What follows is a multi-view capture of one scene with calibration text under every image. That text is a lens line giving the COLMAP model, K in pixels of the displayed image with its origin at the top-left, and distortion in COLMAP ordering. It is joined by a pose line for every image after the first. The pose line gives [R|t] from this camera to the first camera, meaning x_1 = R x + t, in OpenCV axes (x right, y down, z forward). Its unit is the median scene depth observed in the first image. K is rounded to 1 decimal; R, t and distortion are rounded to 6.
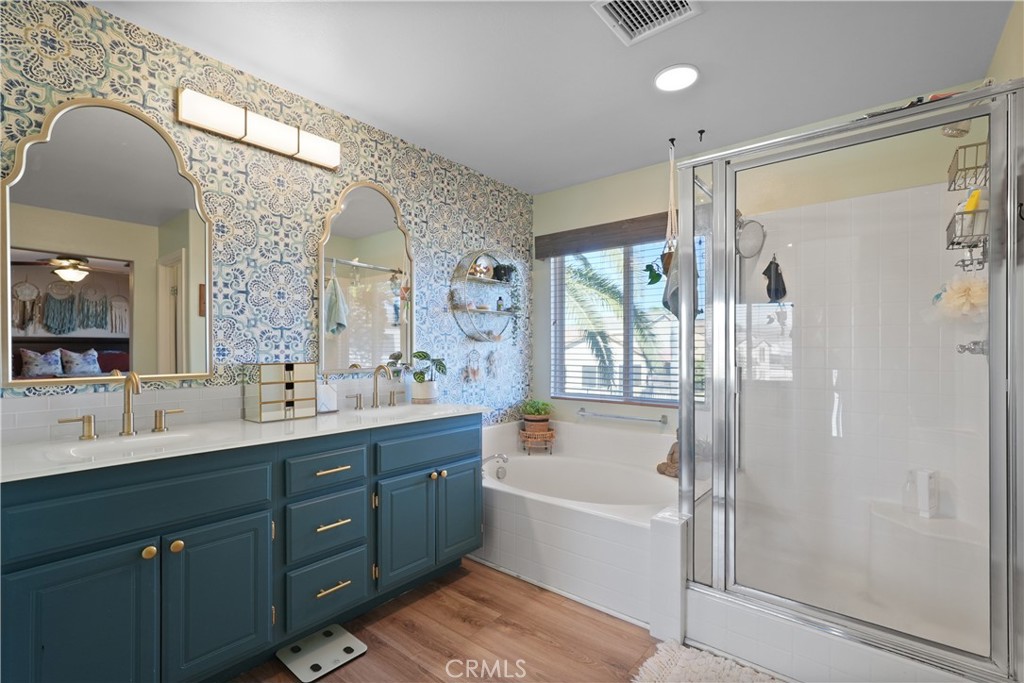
lens RADIAL K [[468.4, 0, 513.0], [0, 468.4, 345.5], [0, 0, 1]] dist [-0.000222, 0.001424]
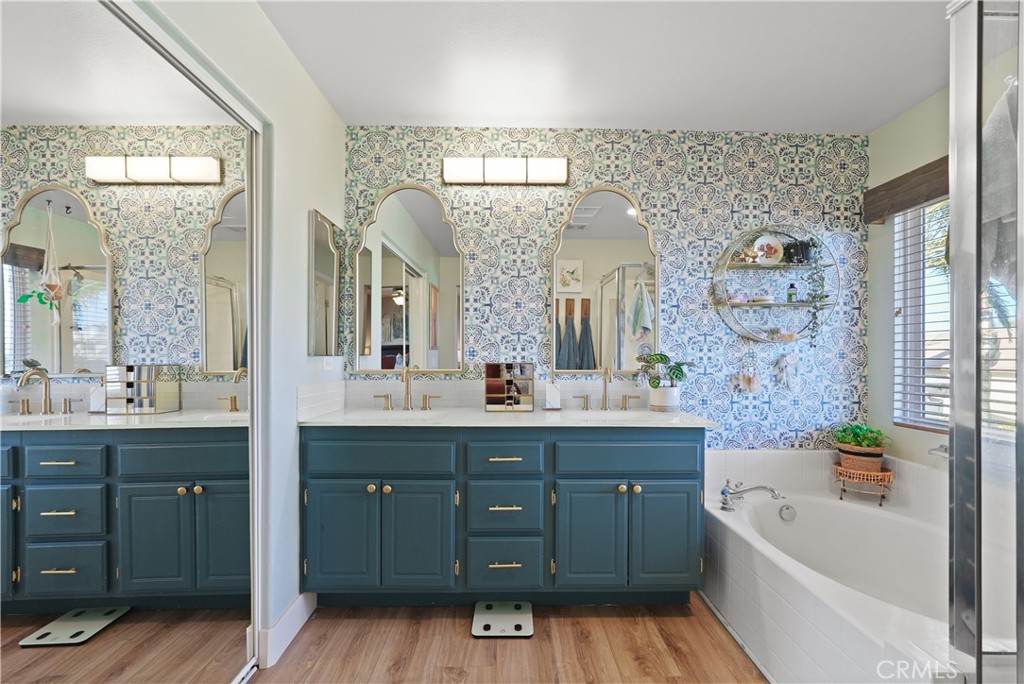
lens RADIAL K [[464.5, 0, 516.4], [0, 464.5, 350.6], [0, 0, 1]] dist [-0.018139, 0.011267]
pose [[0.649291, -0.003637, -0.760531, 0.295526], [0.003034, 0.999993, -0.002193, 0.006709], [0.760534, -0.000883, 0.649298, 0.192320]]
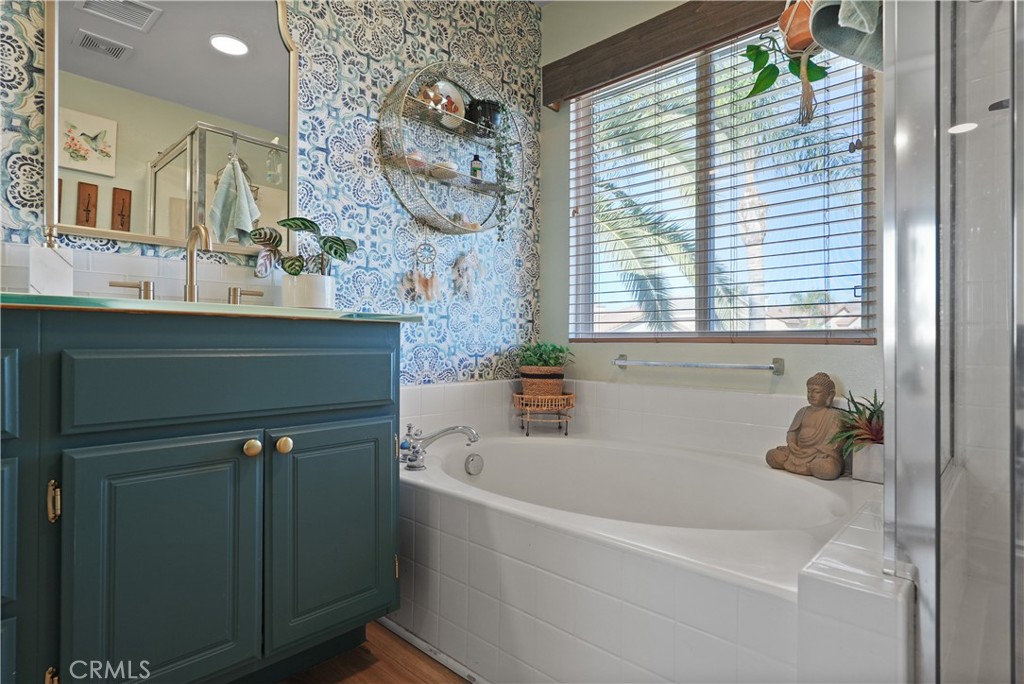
lens RADIAL K [[538.9, 0, 515.1], [0, 538.9, 339.1], [0, 0, 1]] dist [-0.001552, 0.001557]
pose [[0.997666, 0.003282, -0.068199, 0.075359], [-0.003161, 0.999993, 0.001886, 0.136437], [0.068205, -0.001666, 0.997670, 0.407182]]
